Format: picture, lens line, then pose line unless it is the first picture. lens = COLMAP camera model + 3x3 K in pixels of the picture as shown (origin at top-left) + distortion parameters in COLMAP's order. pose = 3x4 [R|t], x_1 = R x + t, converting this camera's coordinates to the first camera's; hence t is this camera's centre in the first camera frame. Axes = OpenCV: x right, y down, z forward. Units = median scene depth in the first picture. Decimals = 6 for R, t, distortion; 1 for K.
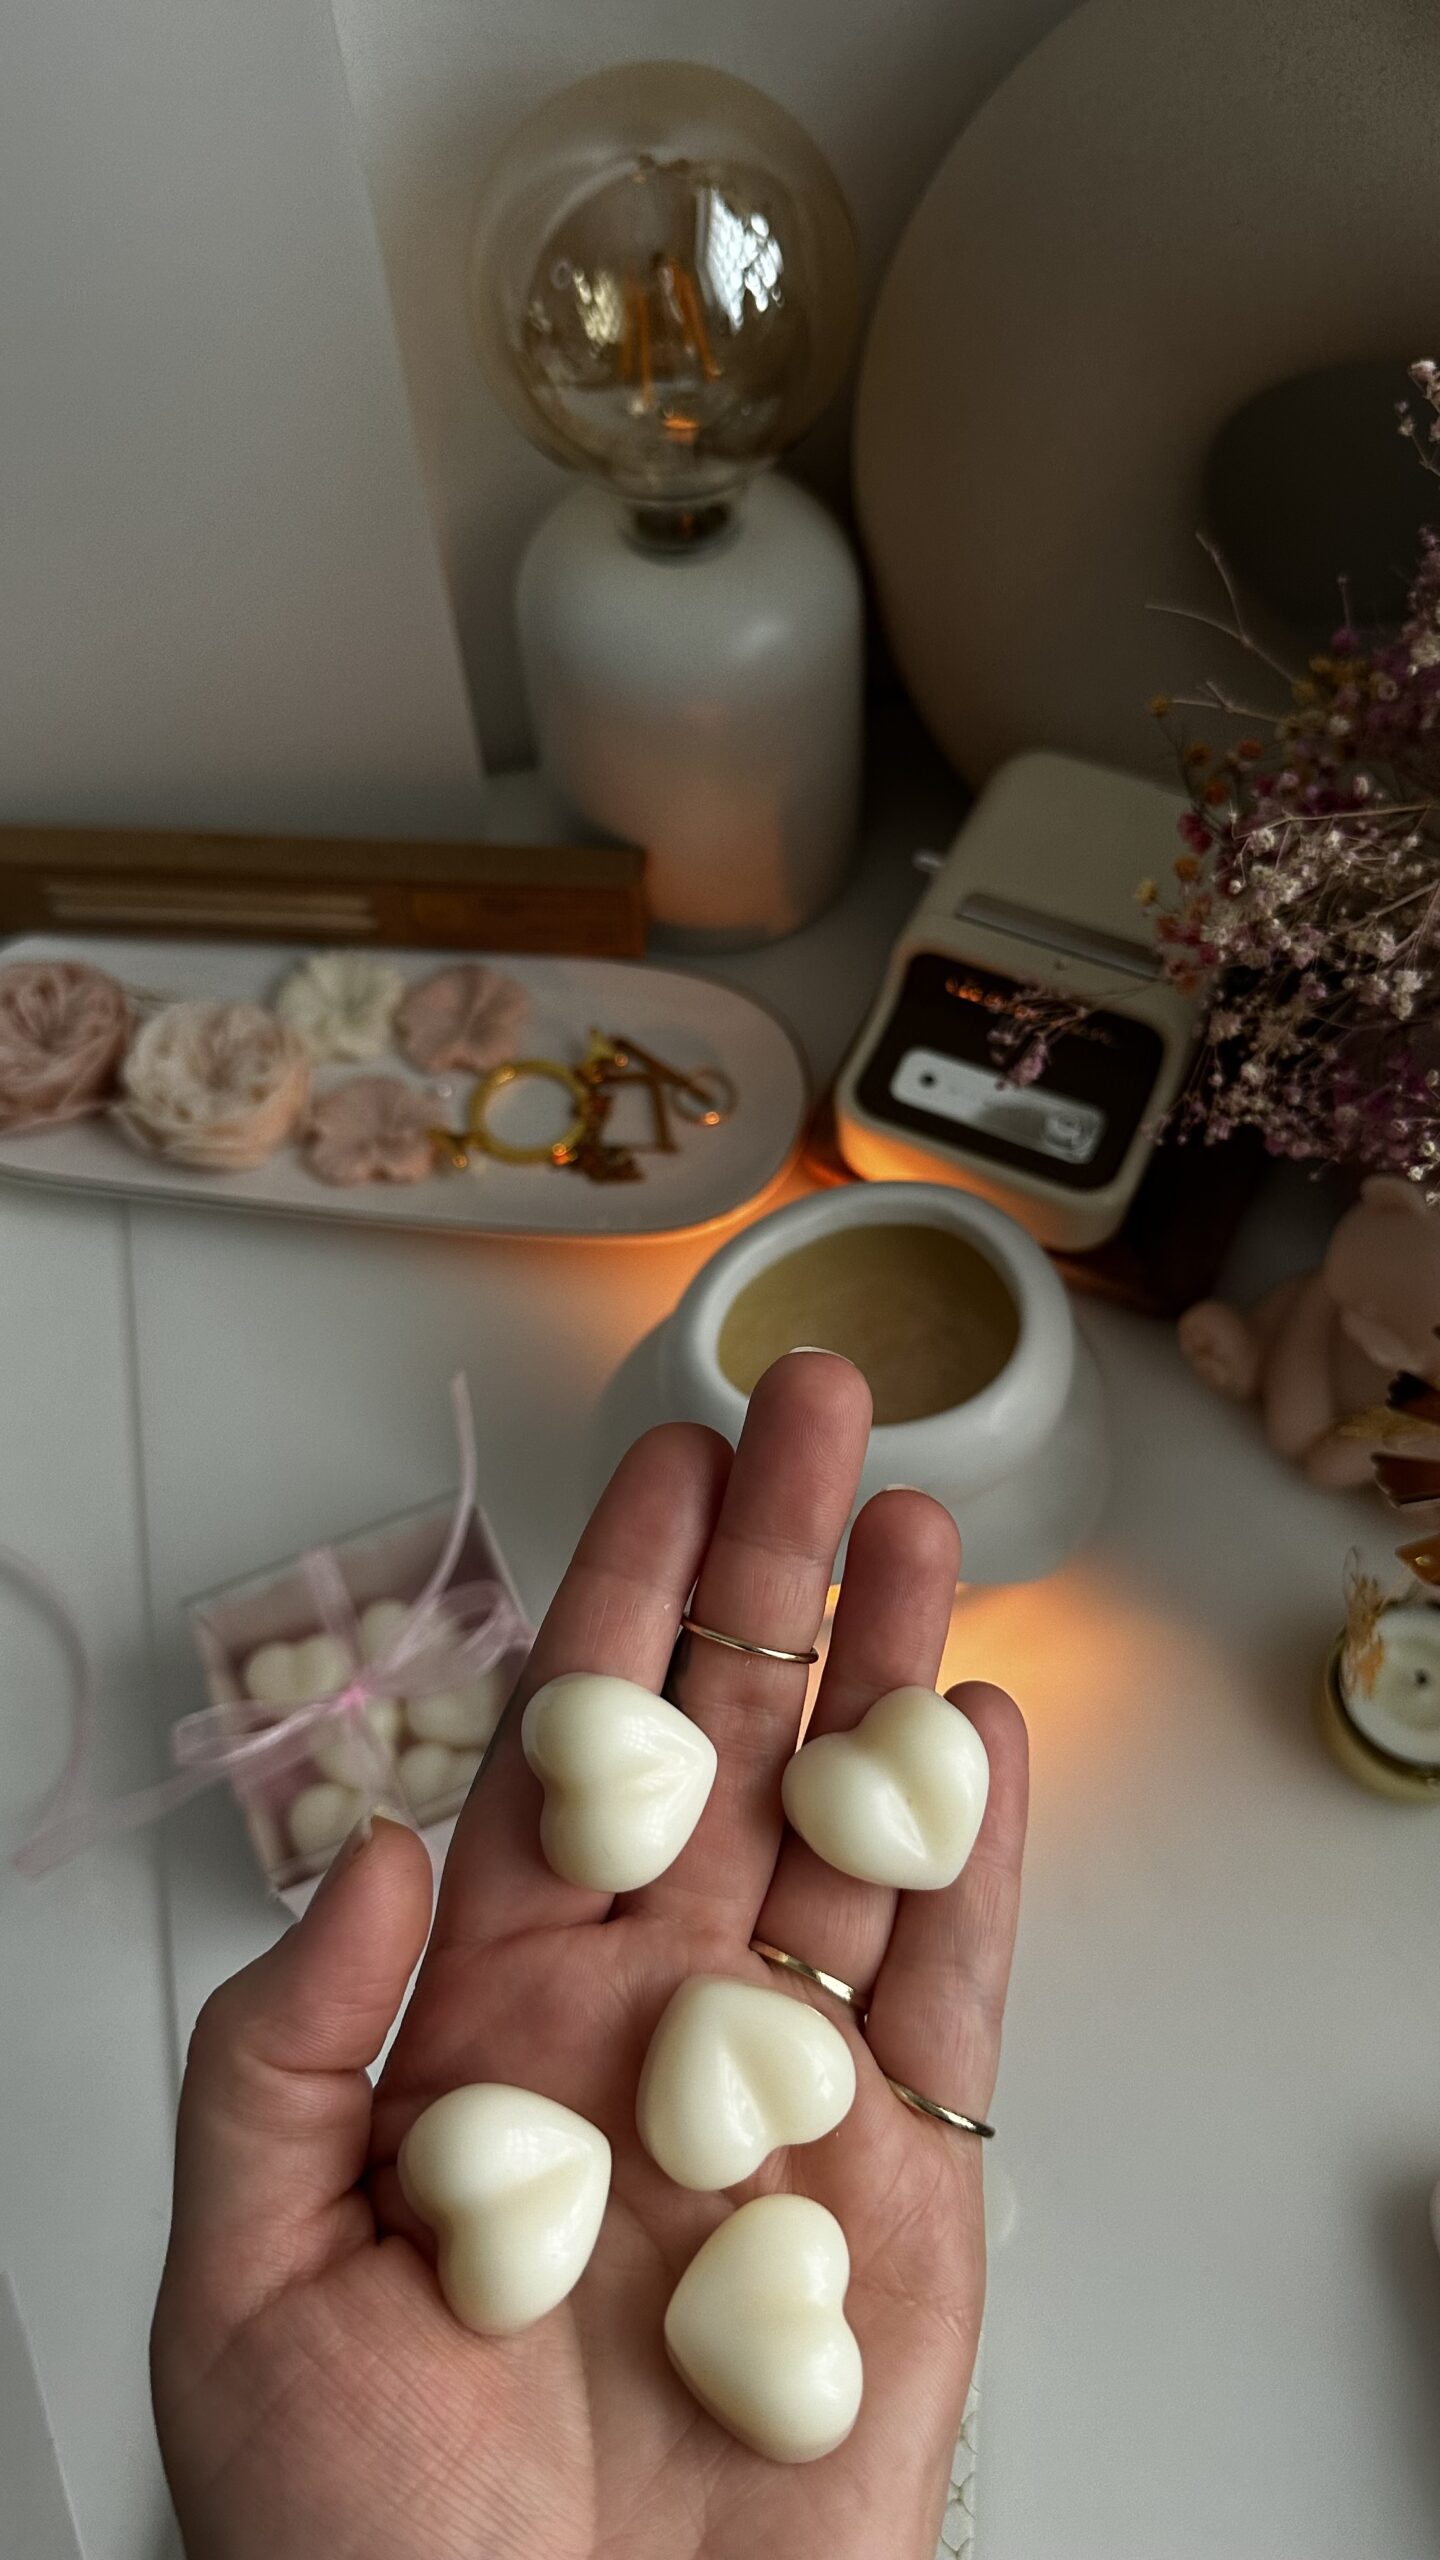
lens RADIAL K [[1869.0, 0, 720.0], [0, 1869.0, 1280.0], [0, 0, 1]] dist [0.140597, -0.274170]
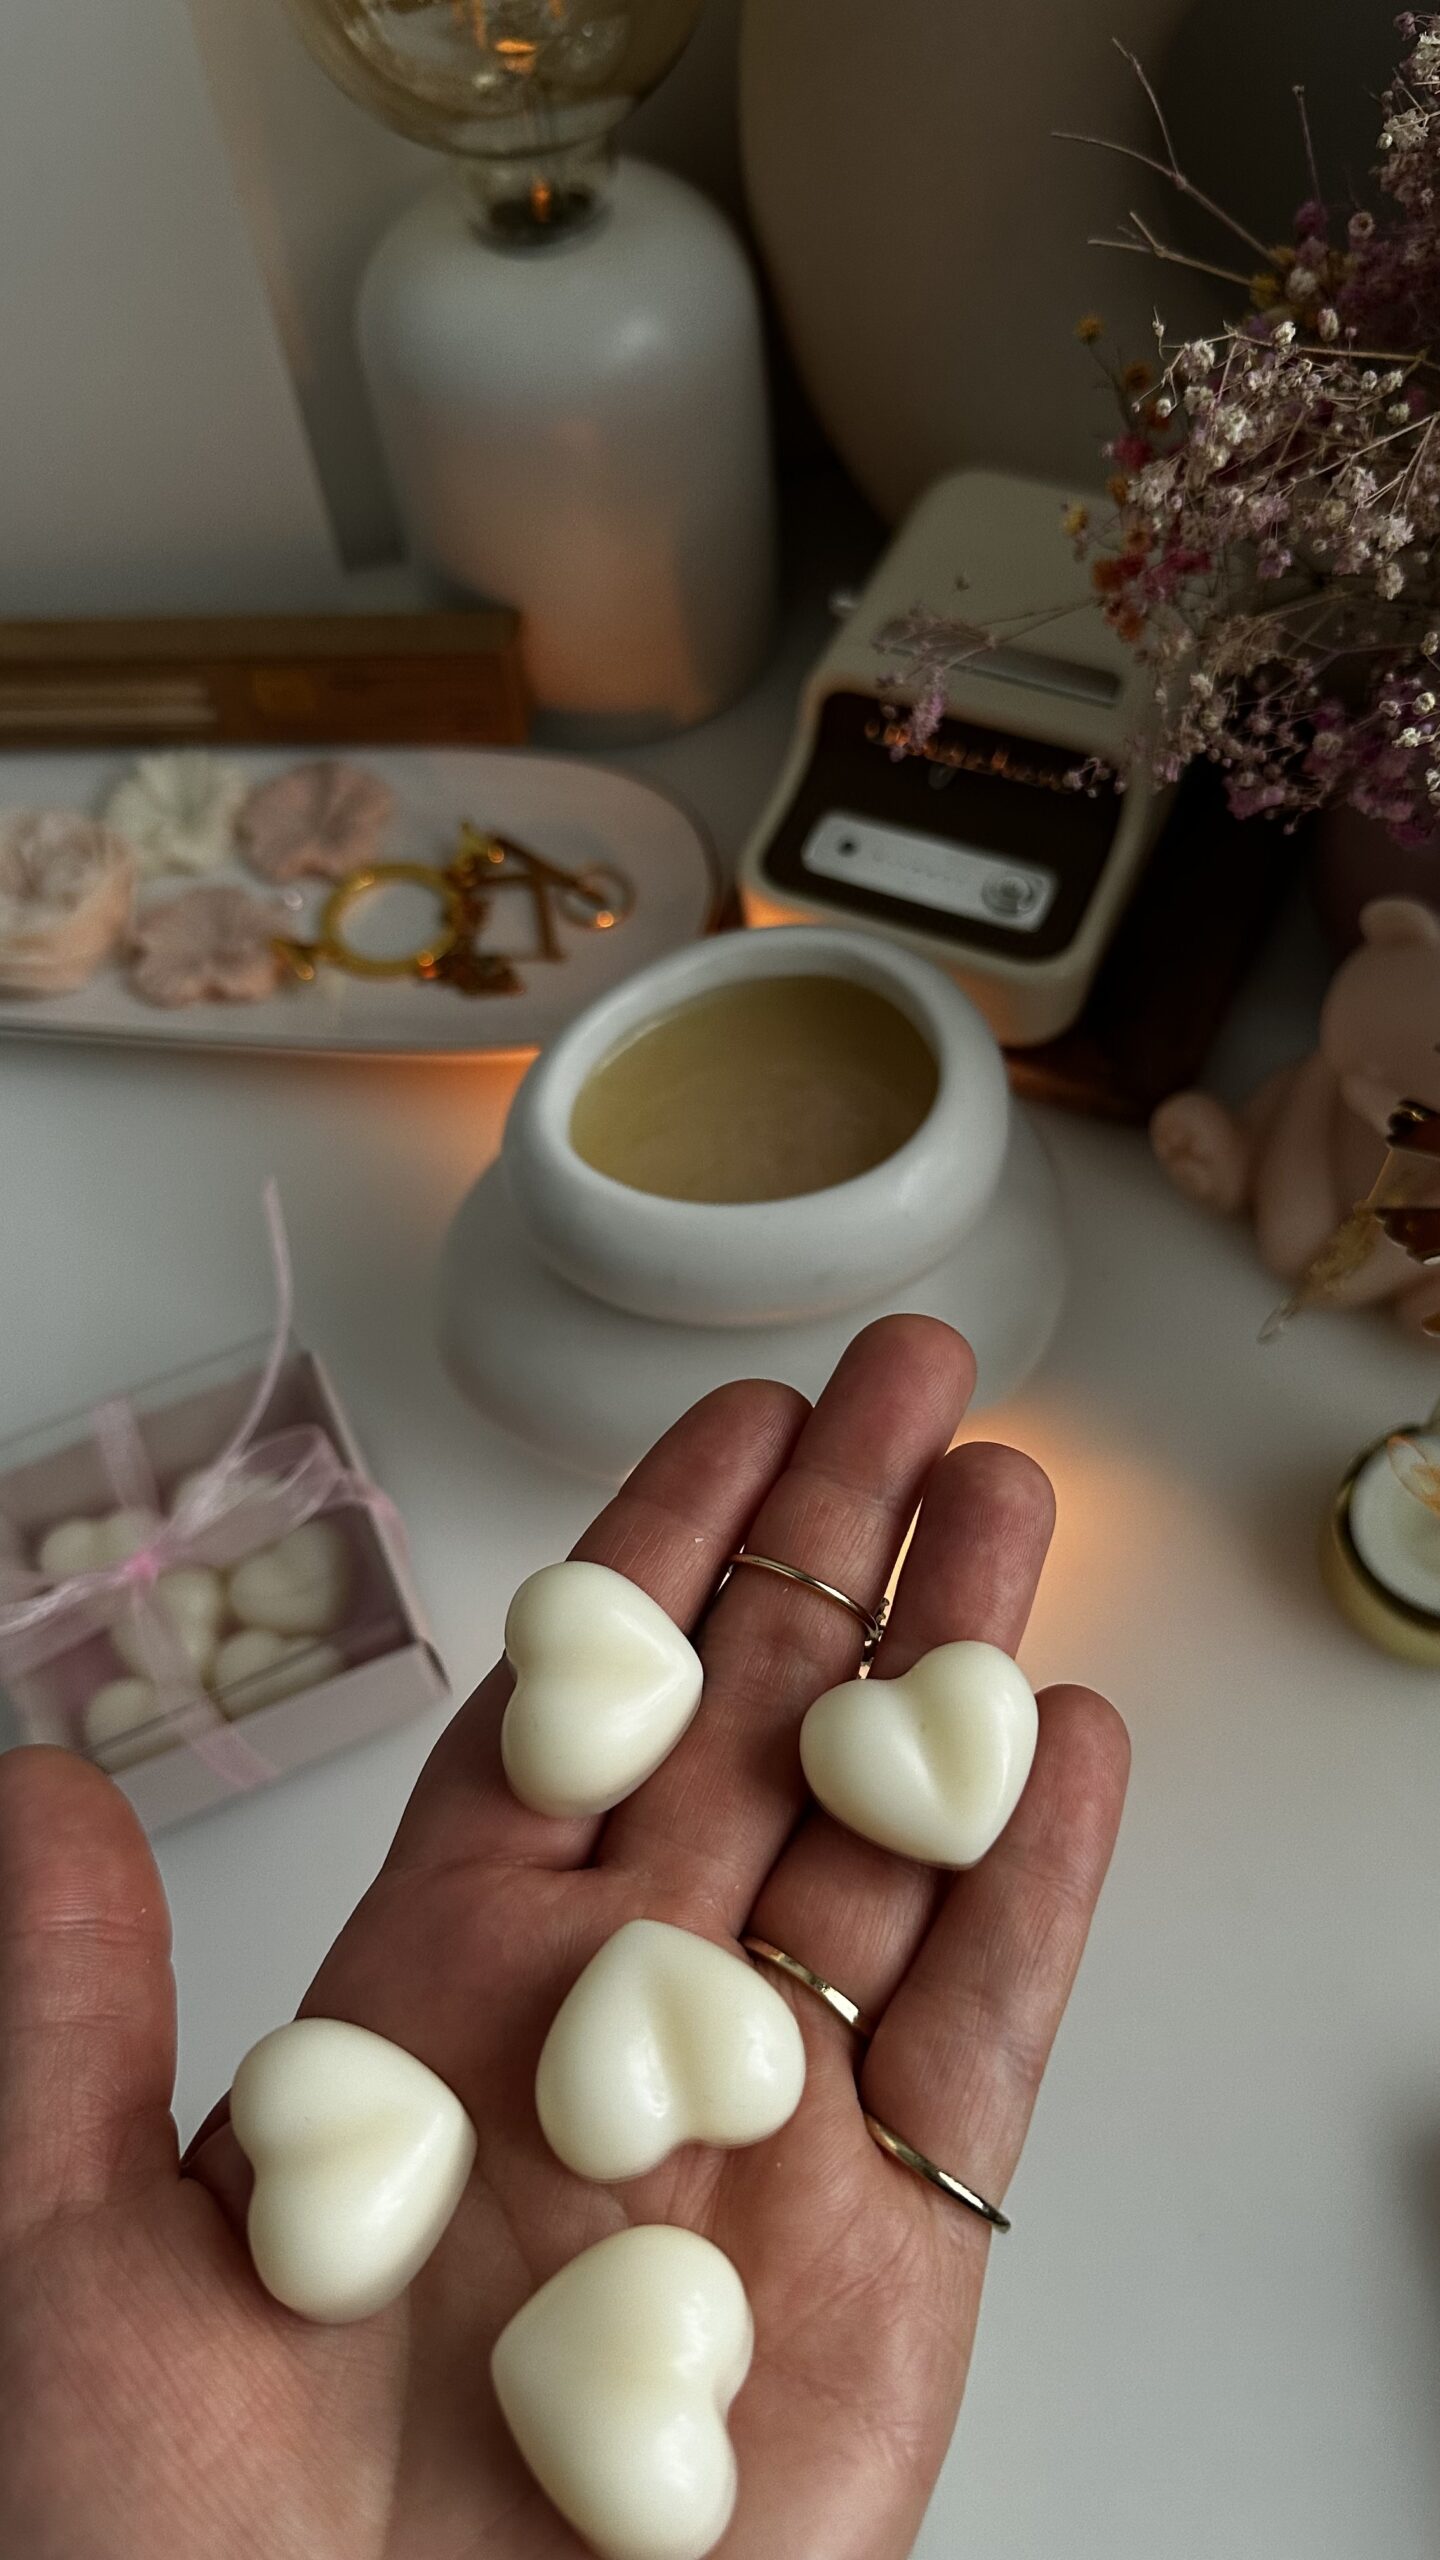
lens RADIAL K [[1885.3, 0, 720.0], [0, 1885.3, 1280.0], [0, 0, 1]] dist [-0.000581, -0.000515]
pose [[0.999490, -0.025886, -0.018714, 0.060931], [0.025590, 0.999546, -0.015886, 0.093459], [0.019117, 0.015399, 0.999699, 0.150111]]
